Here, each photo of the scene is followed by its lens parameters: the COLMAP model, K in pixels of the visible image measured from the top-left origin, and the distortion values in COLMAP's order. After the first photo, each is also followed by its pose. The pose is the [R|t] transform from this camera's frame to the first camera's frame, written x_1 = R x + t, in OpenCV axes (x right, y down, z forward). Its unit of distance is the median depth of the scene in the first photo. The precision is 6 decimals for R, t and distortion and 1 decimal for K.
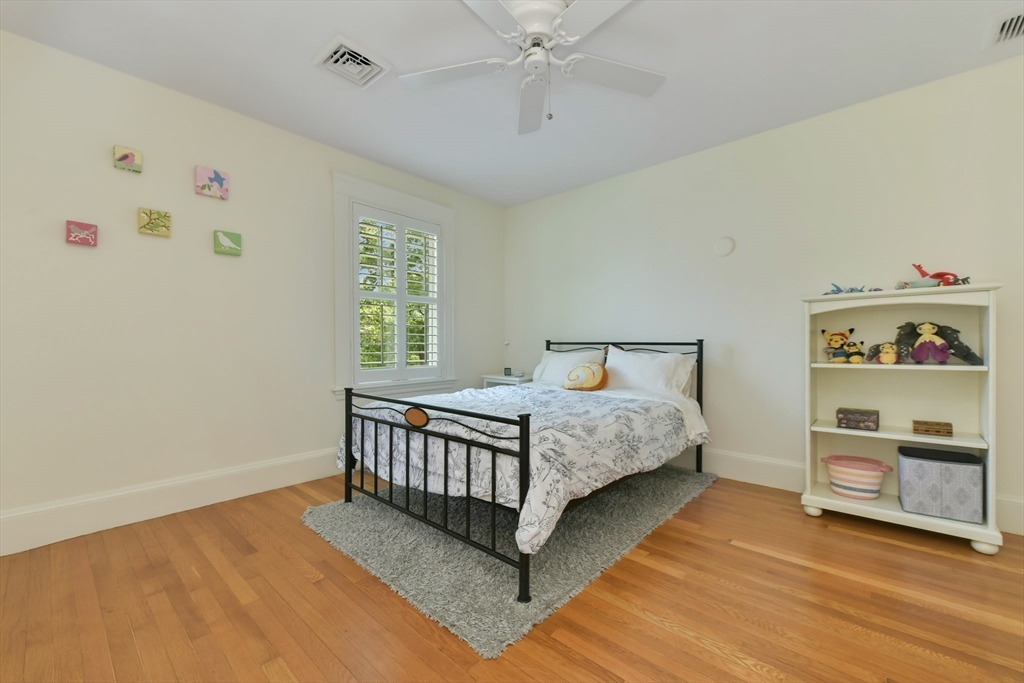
lens RADIAL K [[410.3, 0, 517.9], [0, 410.3, 339.5], [0, 0, 1]] dist [0.017508, -0.010842]
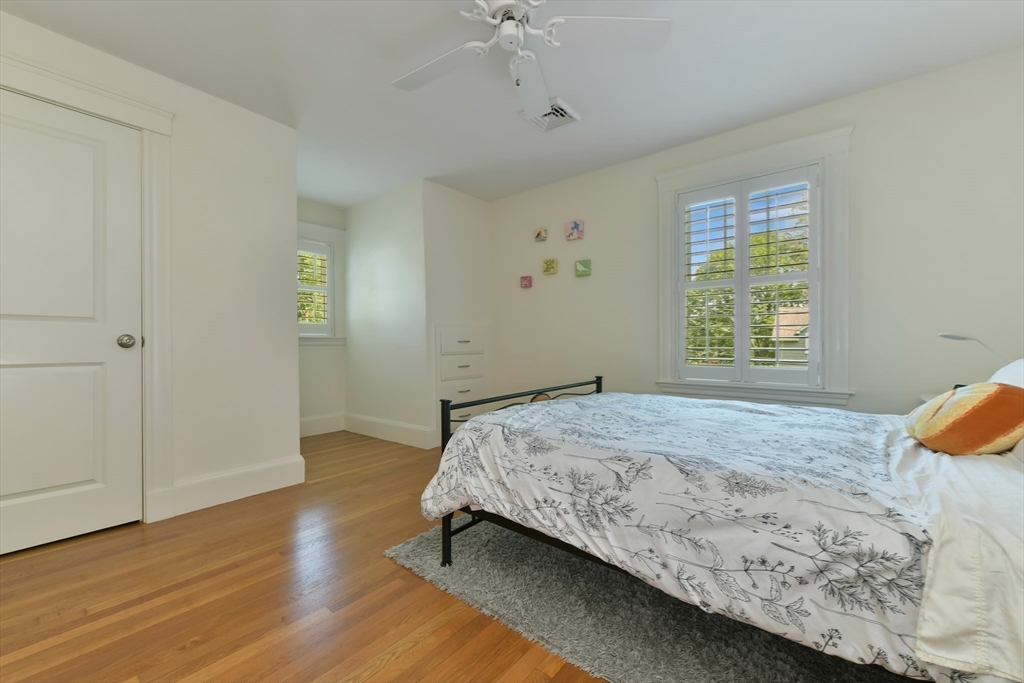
lens RADIAL K [[410.3, 0, 517.9], [0, 410.3, 339.5], [0, 0, 1]] dist [0.017508, -0.010842]
pose [[0.037913, -0.001099, -0.999280, 0.824590], [0.009031, 0.999959, -0.000757, 0.016424], [0.999240, -0.008996, 0.037922, 0.829664]]
